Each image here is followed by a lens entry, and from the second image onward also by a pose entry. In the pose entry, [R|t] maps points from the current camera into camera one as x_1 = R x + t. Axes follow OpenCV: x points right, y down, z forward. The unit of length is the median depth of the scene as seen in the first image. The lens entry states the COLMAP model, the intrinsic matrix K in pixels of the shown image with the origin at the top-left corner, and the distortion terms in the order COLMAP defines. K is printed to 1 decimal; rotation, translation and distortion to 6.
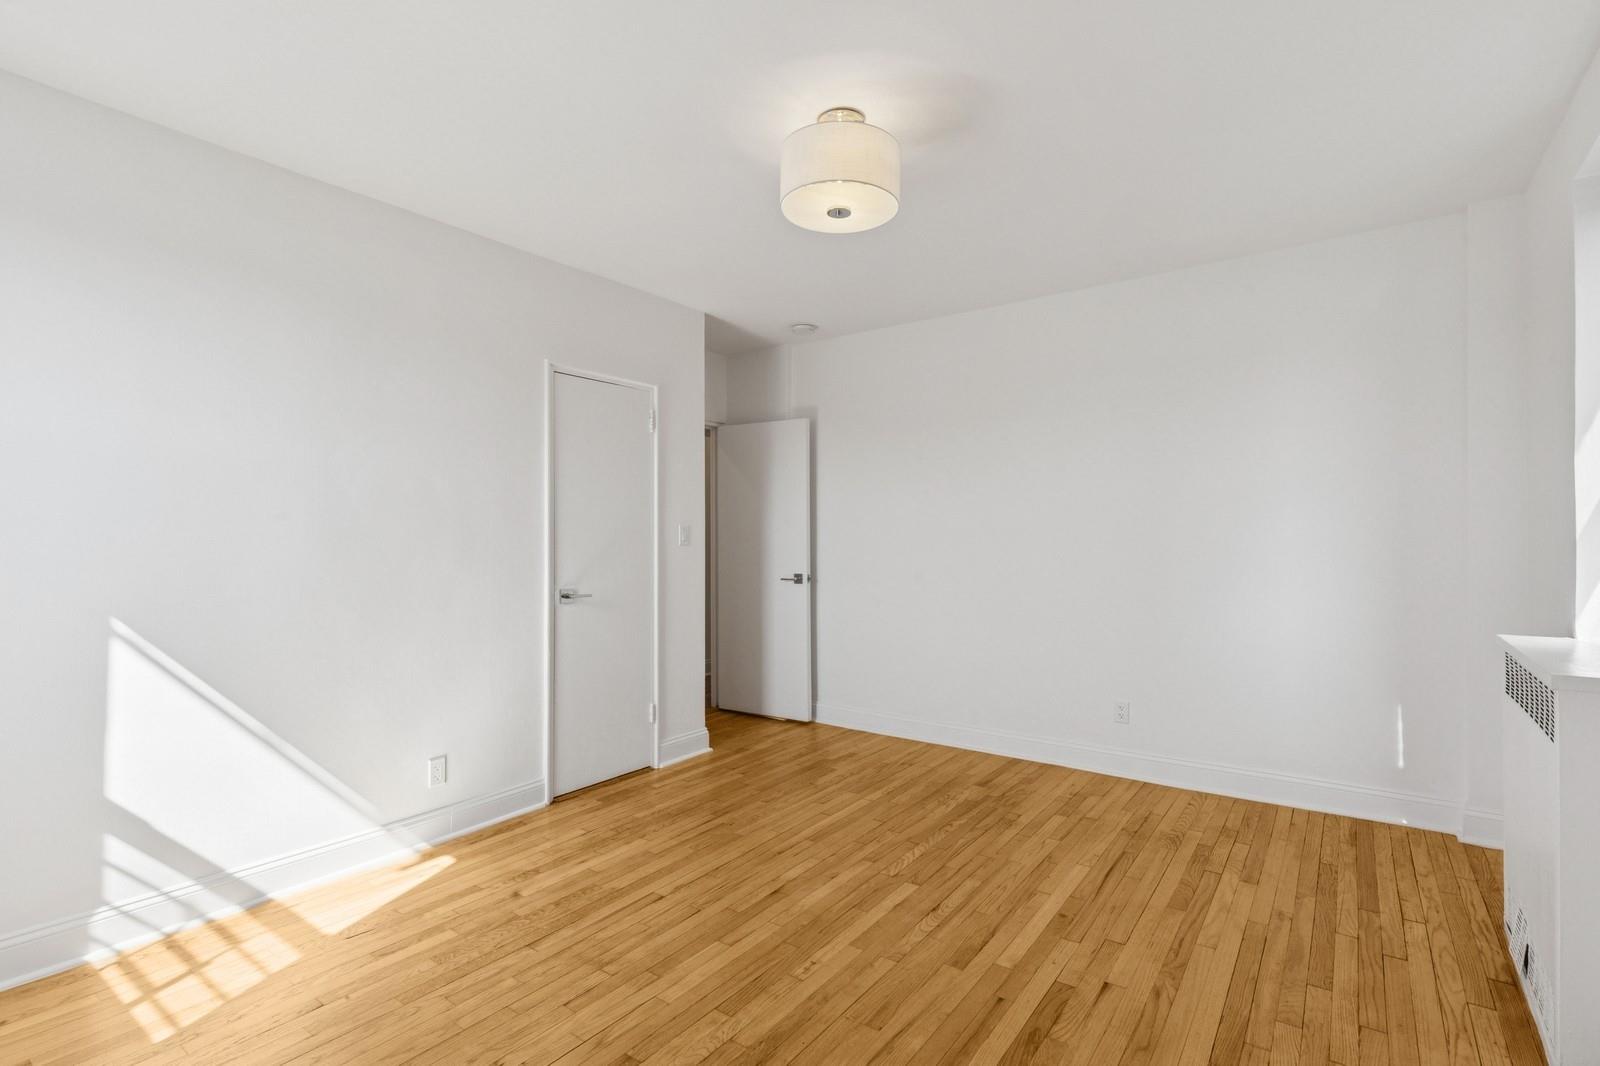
lens RADIAL K [[930.5, 0, 800.0], [0, 930.5, 533.0], [0, 0, 1]] dist [0.001030, -0.000384]
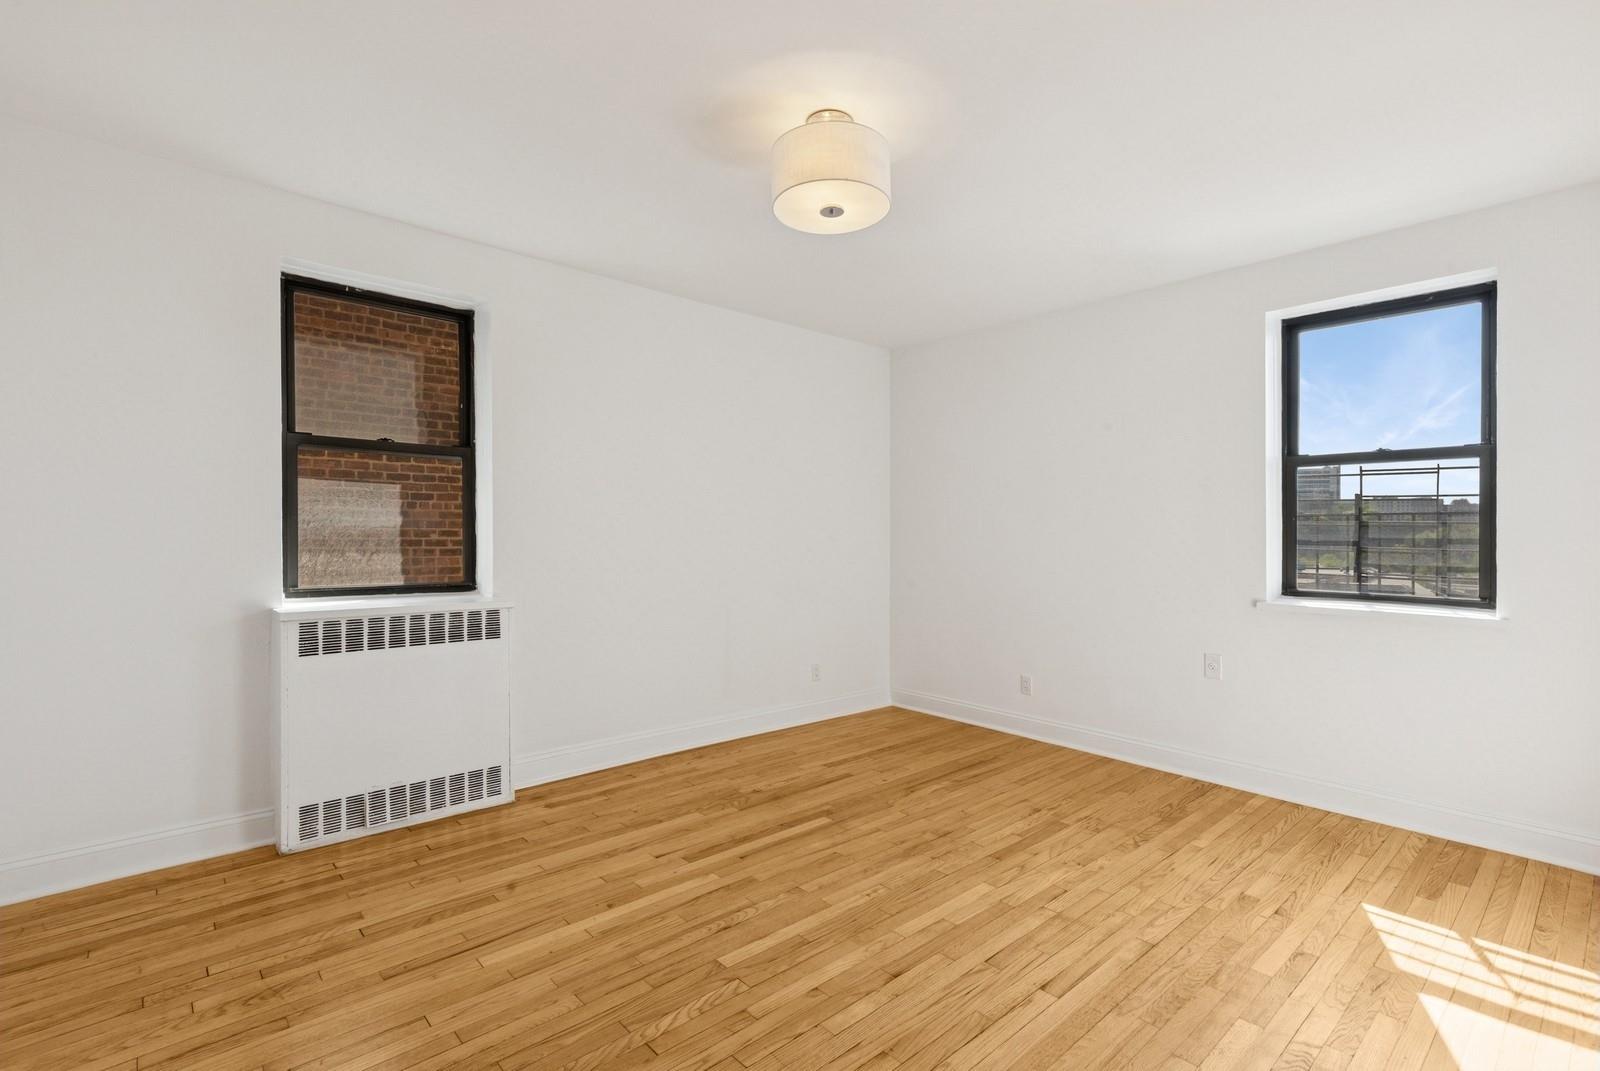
lens RADIAL K [[930.5, 0, 800.0], [0, 930.5, 535.5], [0, 0, 1]] dist [0.001030, -0.000384]
pose [[-0.987054, -0.003104, 0.160357, -0.078642], [-0.004676, 0.999945, -0.009427, 0.022211], [-0.160319, -0.010055, -0.987014, 1.972026]]
